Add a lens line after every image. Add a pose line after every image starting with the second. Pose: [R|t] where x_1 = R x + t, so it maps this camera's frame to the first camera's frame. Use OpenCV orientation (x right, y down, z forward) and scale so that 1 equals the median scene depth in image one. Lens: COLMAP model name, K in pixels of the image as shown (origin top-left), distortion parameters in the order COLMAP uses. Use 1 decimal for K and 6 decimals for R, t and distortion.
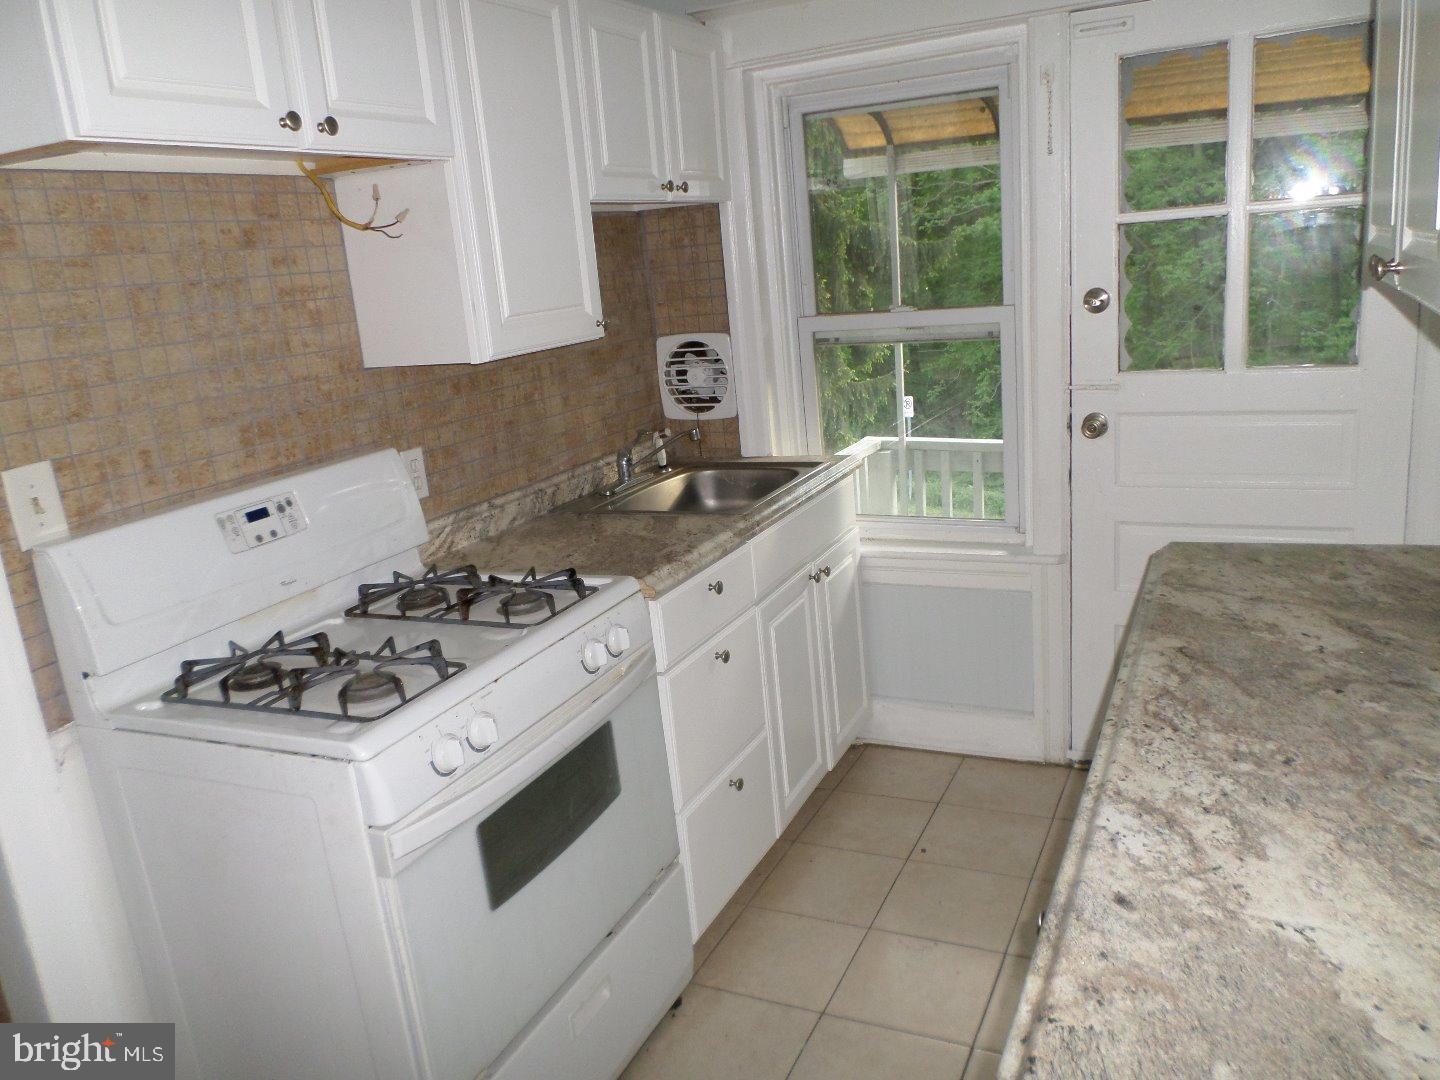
lens RADIAL K [[1101.4, 0, 722.6], [0, 1101.4, 539.8], [0, 0, 1]] dist [-0.021585, 0.007886]
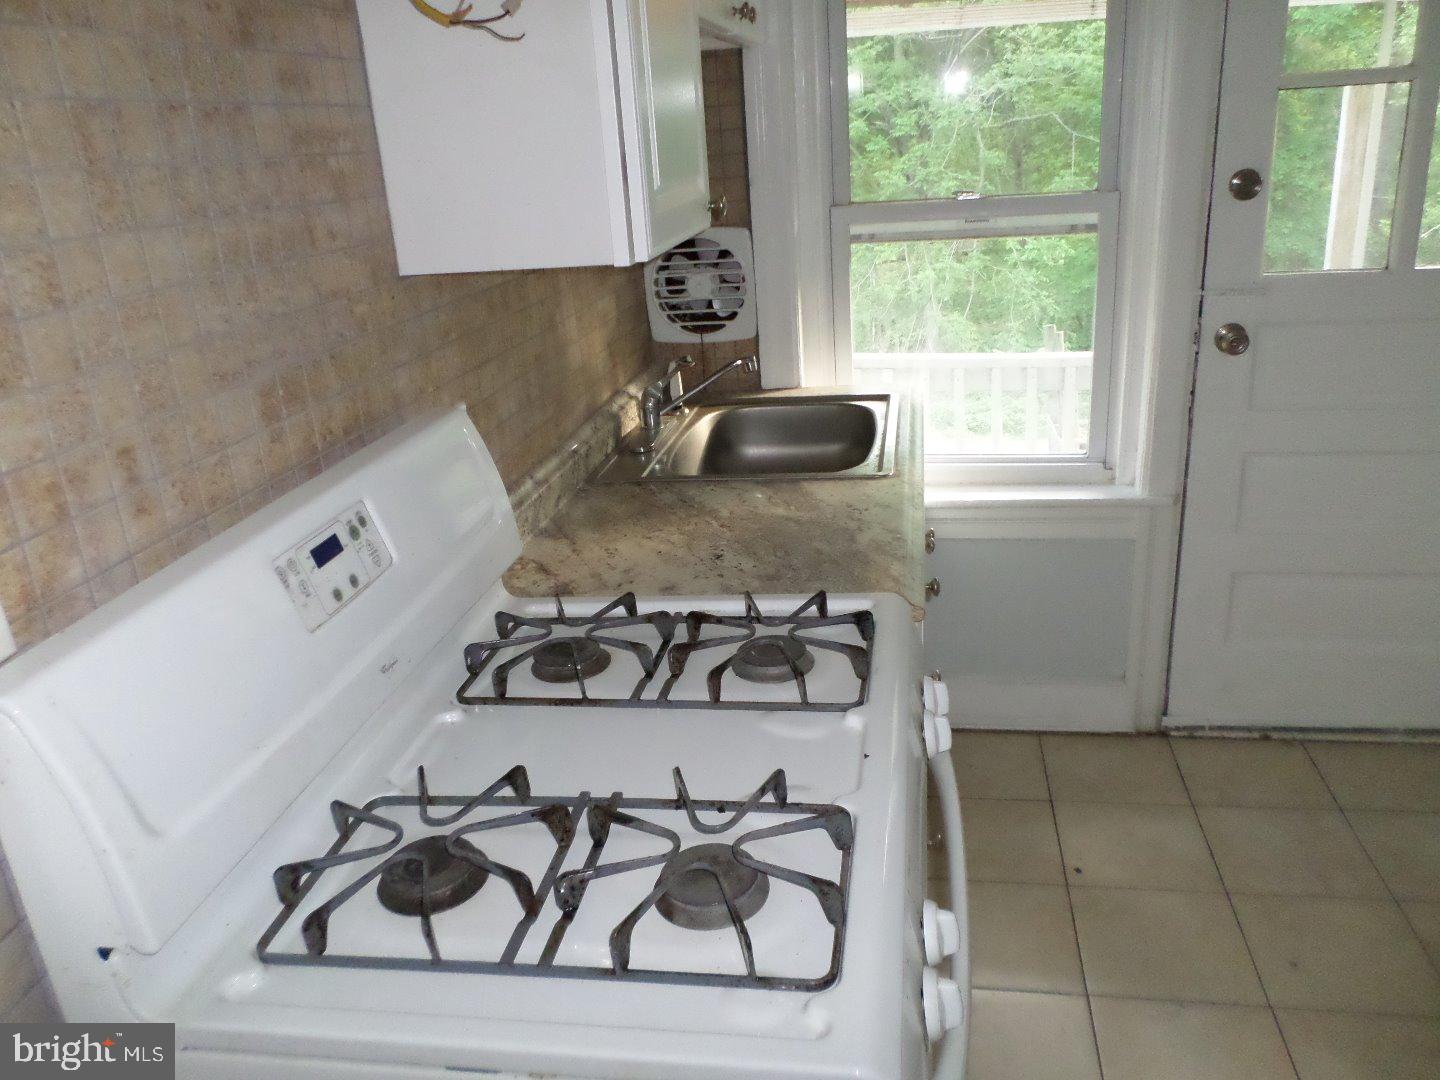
lens RADIAL K [[1101.4, 0, 725.9], [0, 1101.4, 543.5], [0, 0, 1]] dist [-0.021585, 0.007886]
pose [[0.963238, -0.074158, 0.258211, -0.358611], [0.052701, 0.994631, 0.089061, -0.061688], [-0.263430, -0.072179, 0.961975, 0.408746]]
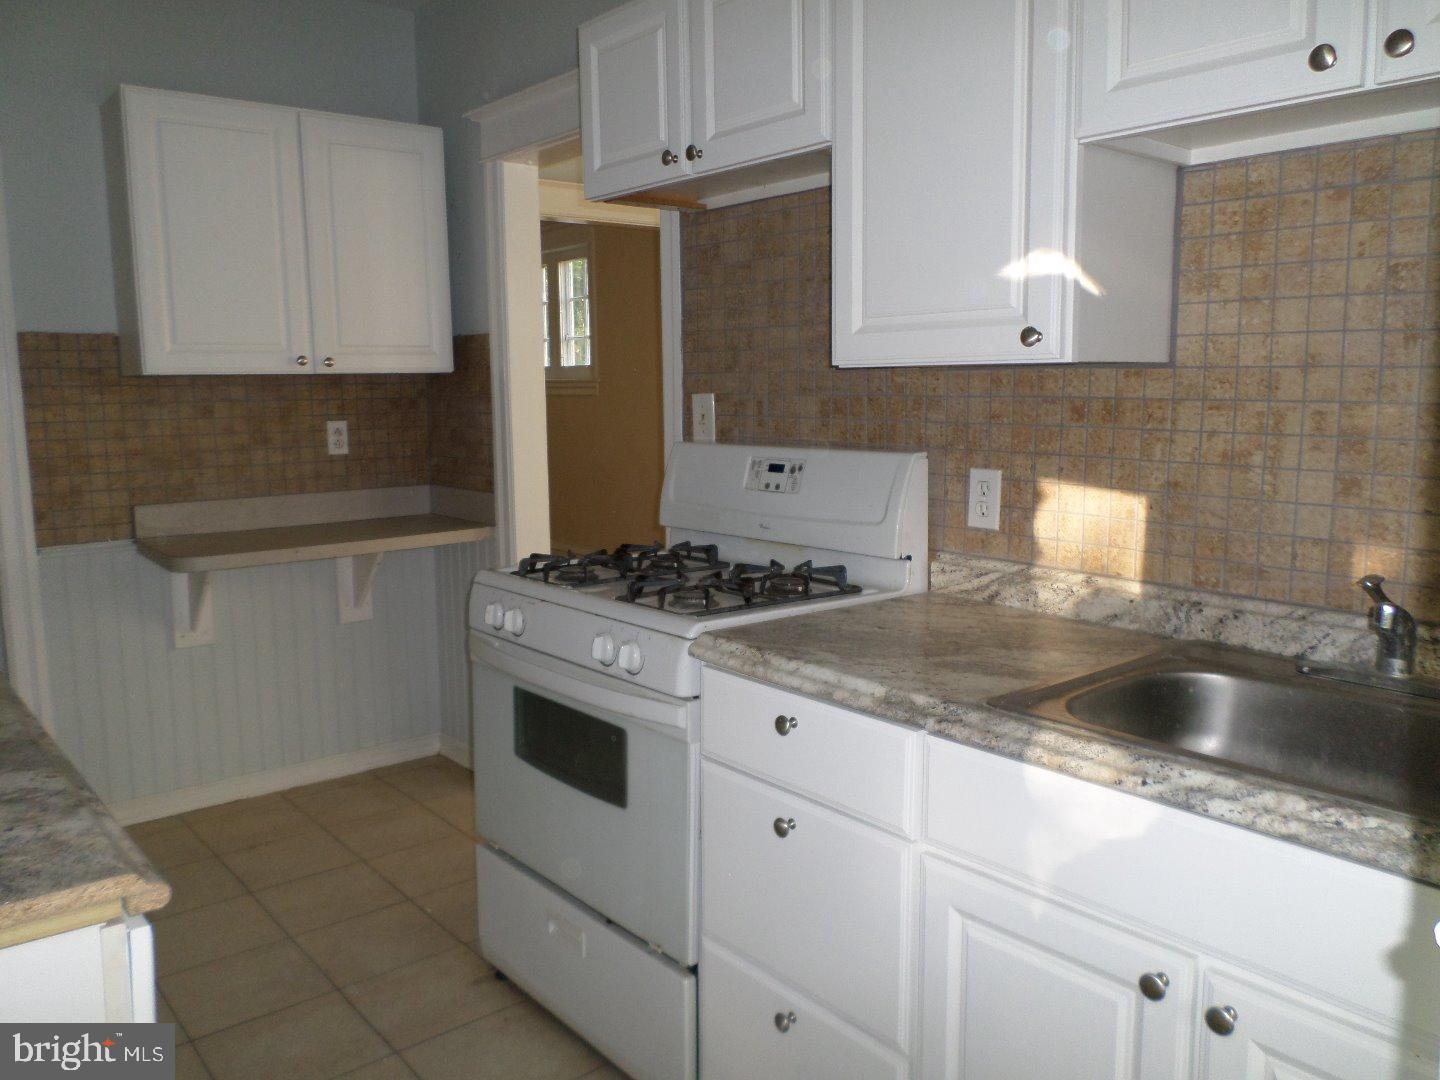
lens RADIAL K [[1101.4, 0, 720.9], [0, 1101.4, 535.3], [0, 0, 1]] dist [-0.021585, 0.007886]
pose [[-0.414725, 0.209374, -0.885531, 0.677787], [-0.188867, 0.932169, 0.308853, -0.307992], [0.890131, 0.295337, -0.347050, 1.337430]]
